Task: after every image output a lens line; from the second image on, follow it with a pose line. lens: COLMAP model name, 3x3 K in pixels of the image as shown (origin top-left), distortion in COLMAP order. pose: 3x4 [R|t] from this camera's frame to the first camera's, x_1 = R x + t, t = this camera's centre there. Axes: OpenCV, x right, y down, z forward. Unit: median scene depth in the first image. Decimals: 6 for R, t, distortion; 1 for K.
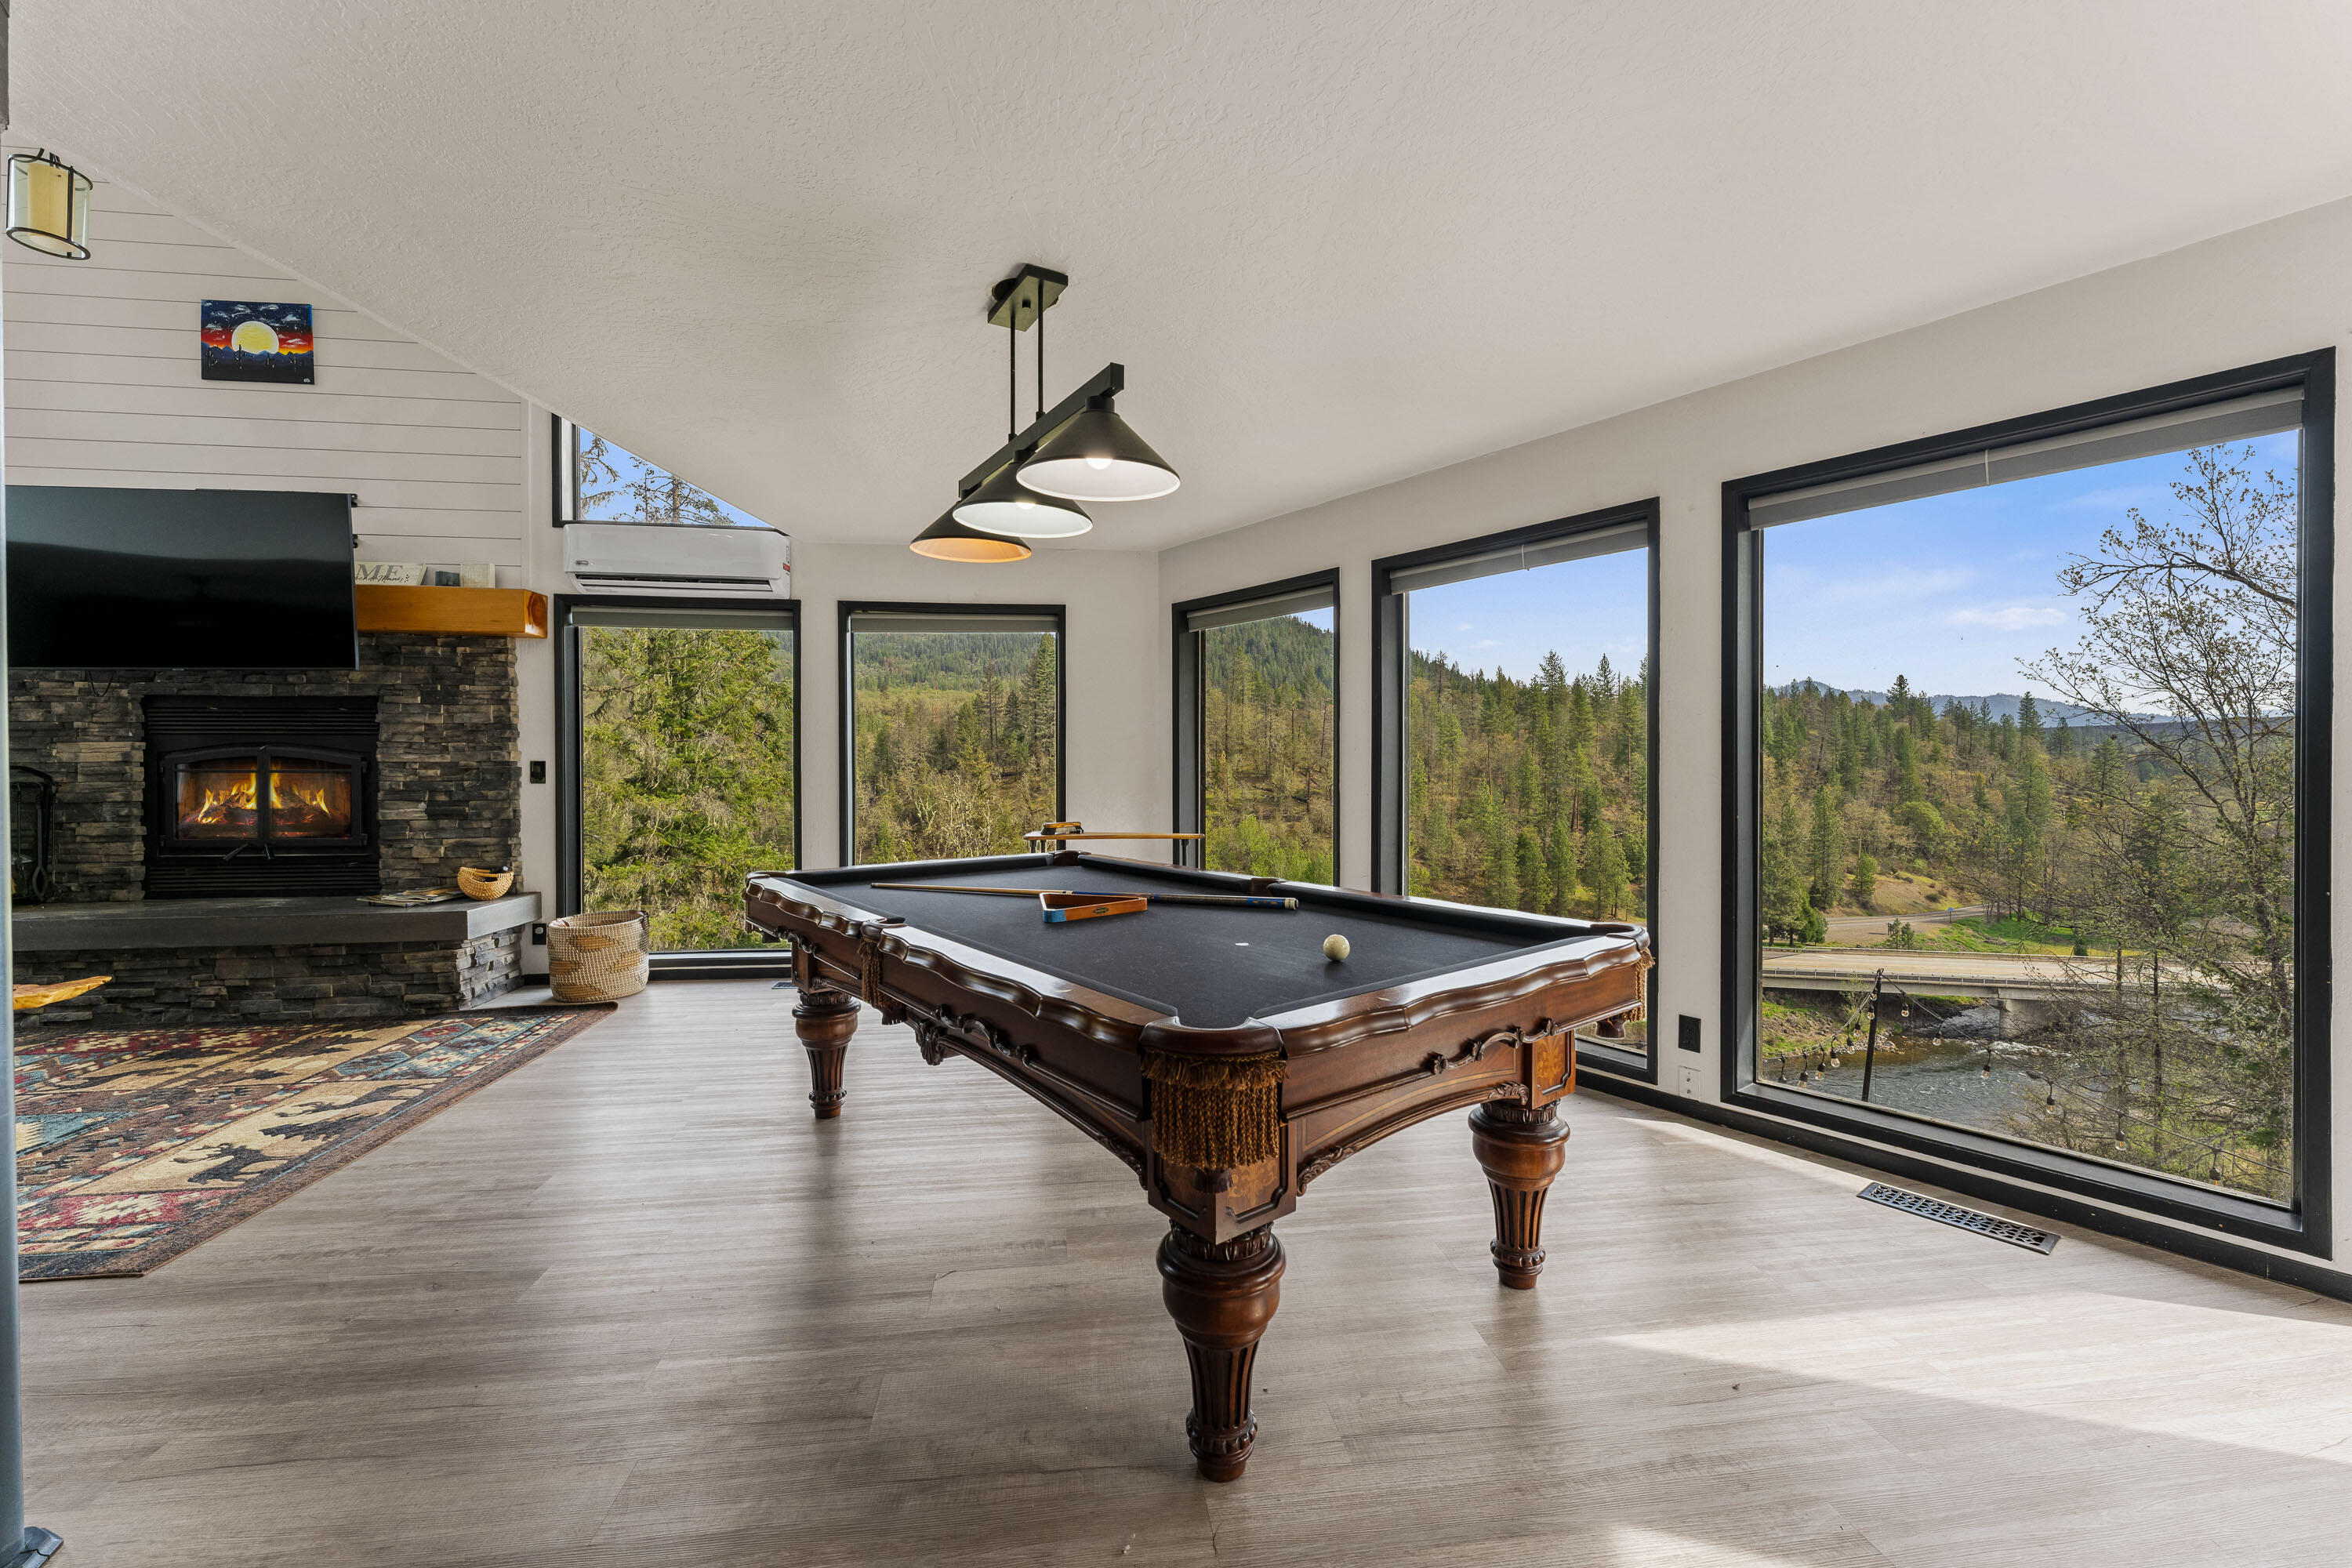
lens RADIAL K [[944.6, 0, 1170.9], [0, 944.6, 773.9], [0, 0, 1]] dist [-0.003807, 0.001505]
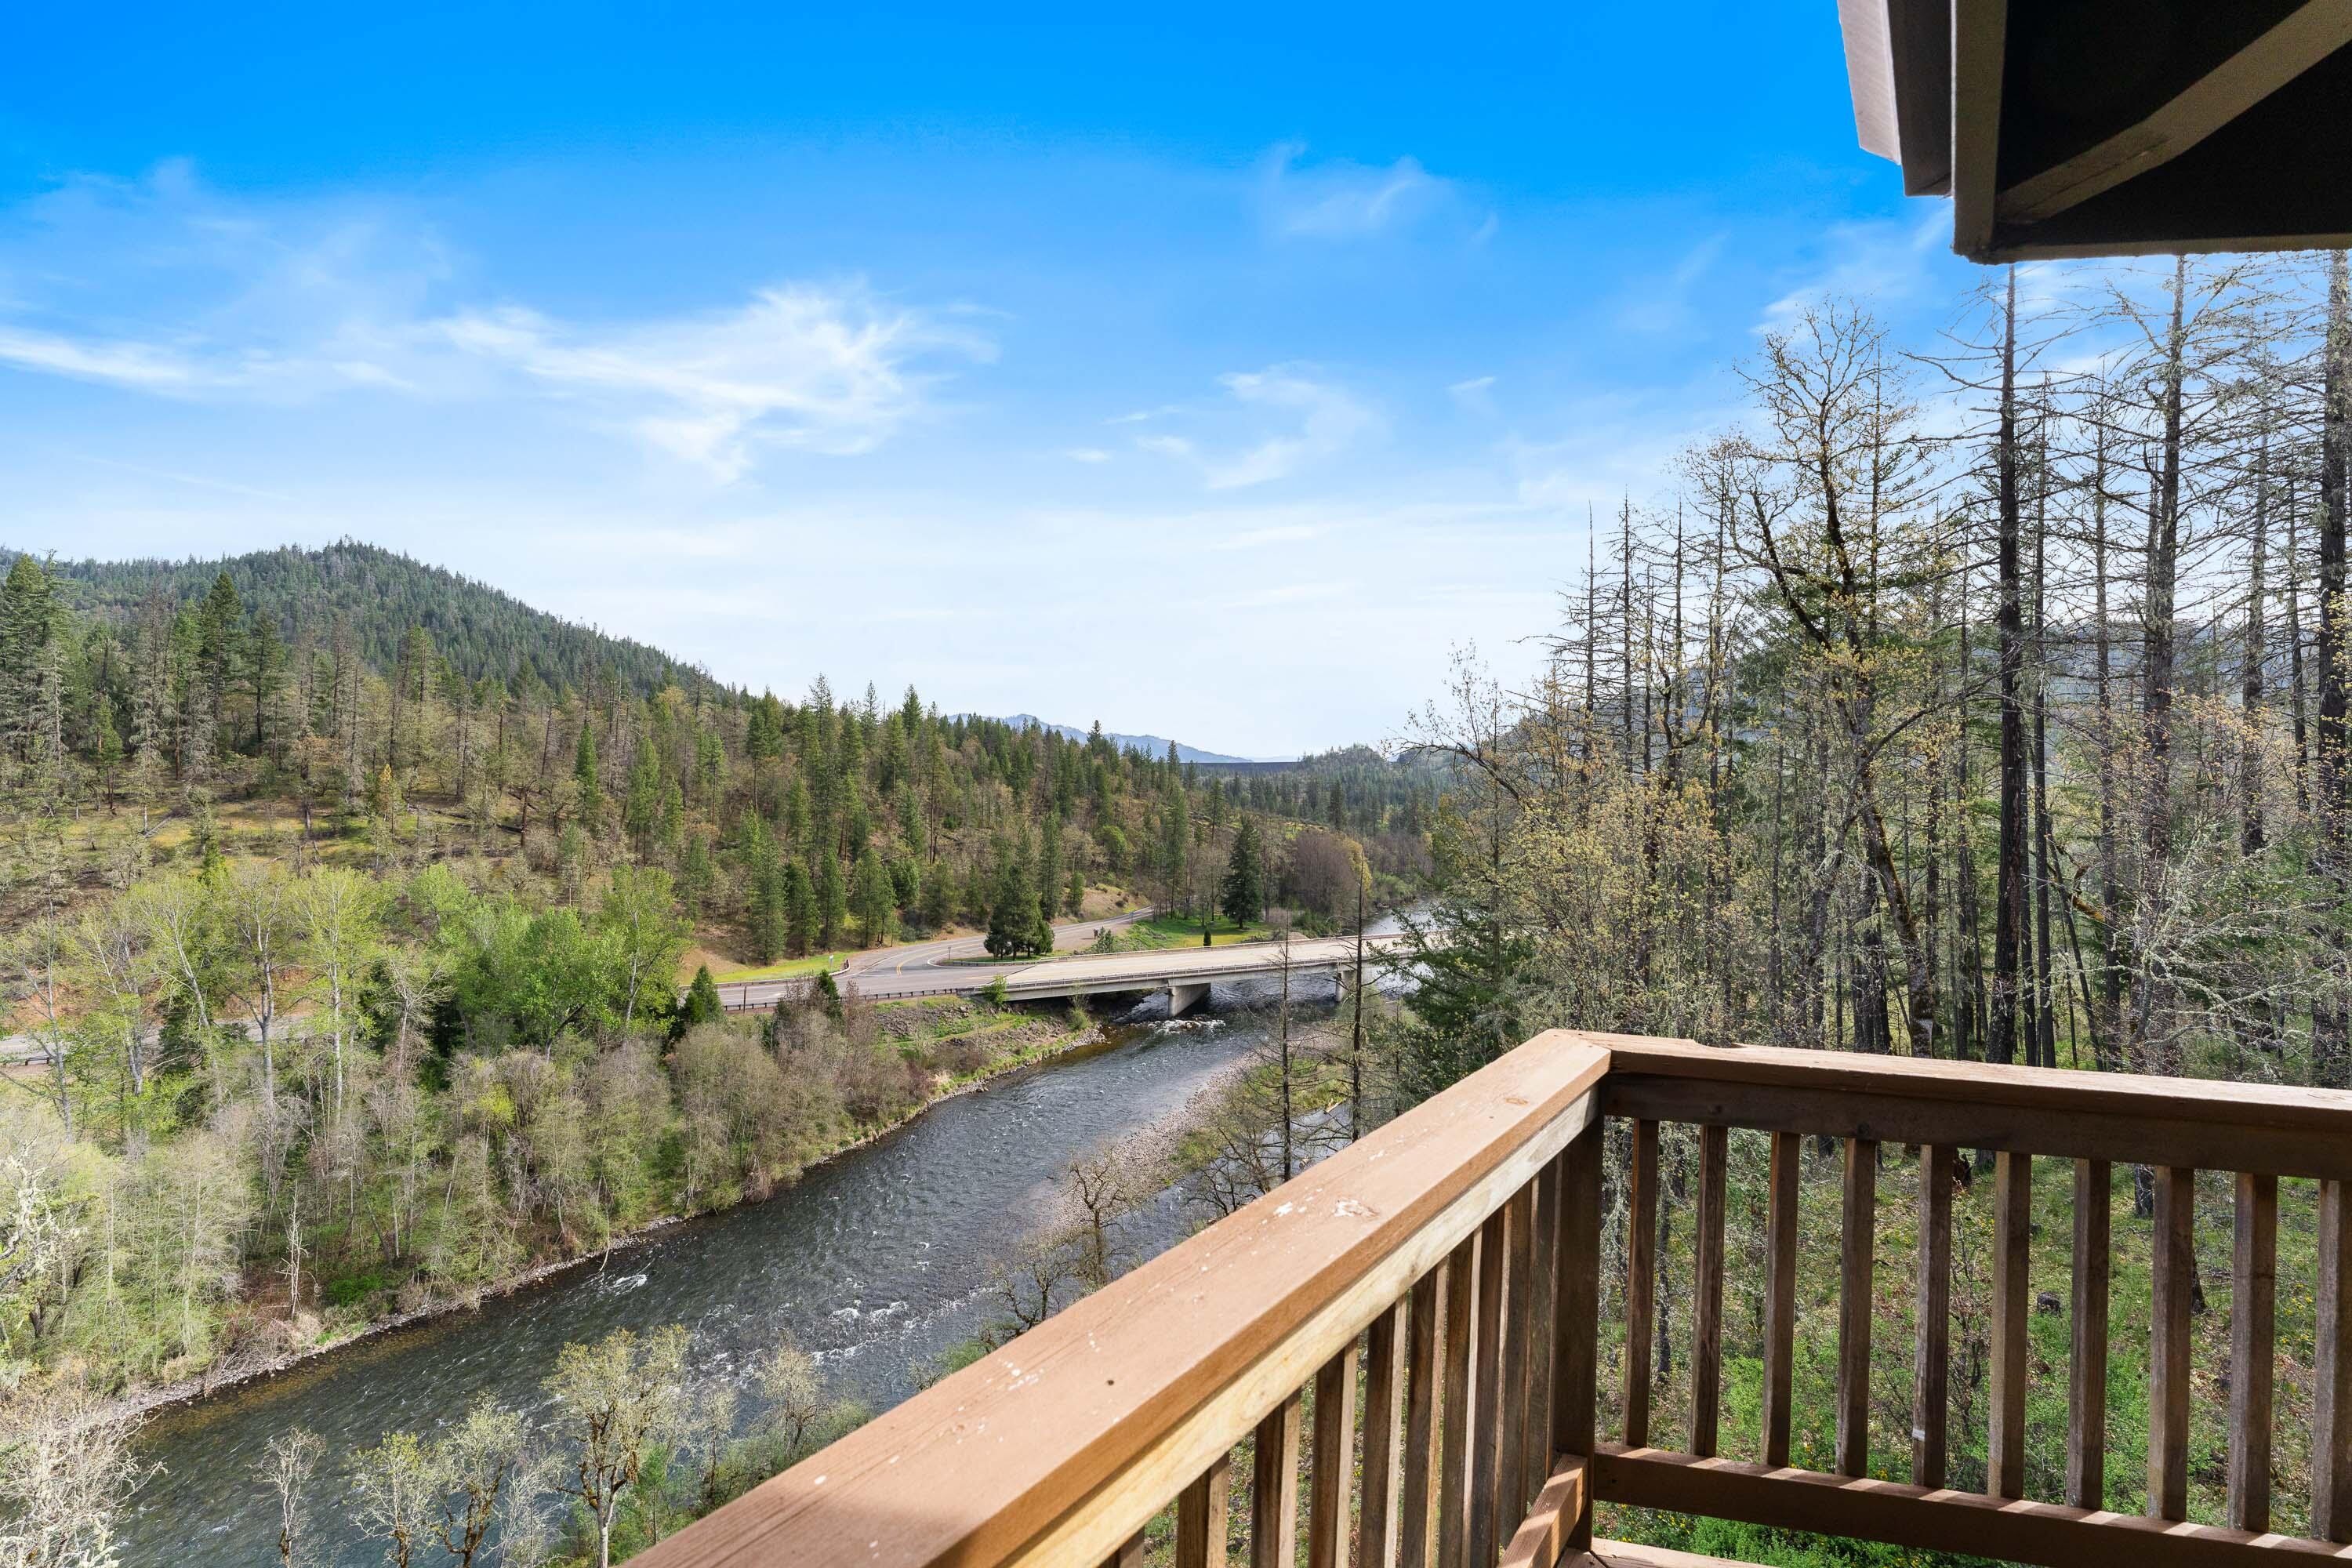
lens RADIAL K [[944.6, 0, 1163.1], [0, 944.6, 773.7], [0, 0, 1]] dist [-0.003807, 0.001505]
pose [[0.729812, 0.025239, 0.683181, -0.247801], [-0.020275, 0.999678, -0.015273, -0.691603], [-0.683347, -0.002705, 0.730089, 1.511135]]
